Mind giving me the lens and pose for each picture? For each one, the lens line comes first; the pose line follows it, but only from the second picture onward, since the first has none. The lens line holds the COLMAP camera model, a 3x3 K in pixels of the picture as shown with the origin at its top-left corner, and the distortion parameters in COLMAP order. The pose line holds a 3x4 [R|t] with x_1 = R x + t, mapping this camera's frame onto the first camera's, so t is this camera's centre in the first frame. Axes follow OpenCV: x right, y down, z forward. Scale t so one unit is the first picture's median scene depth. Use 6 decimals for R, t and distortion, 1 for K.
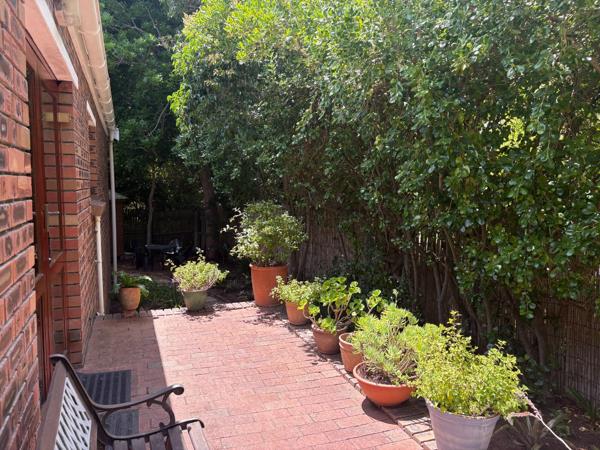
lens RADIAL K [[454.2, 0, 300.0], [0, 454.2, 225.0], [0, 0, 1]] dist [0.002772, -0.000086]
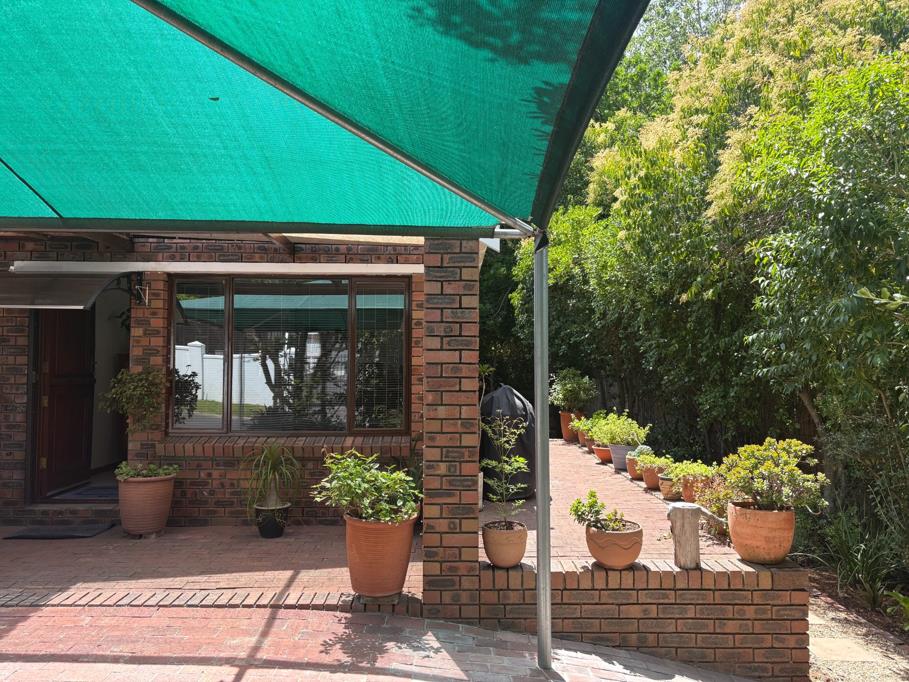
lens RADIAL K [[688.2, 0, 454.5], [0, 688.2, 341.0], [0, 0, 1]] dist [0.002772, -0.000086]
pose [[0.934813, -0.010375, -0.354988, 0.295514], [-0.034098, 0.992333, -0.118795, 0.110615], [0.353499, 0.123155, 0.927292, -0.983409]]
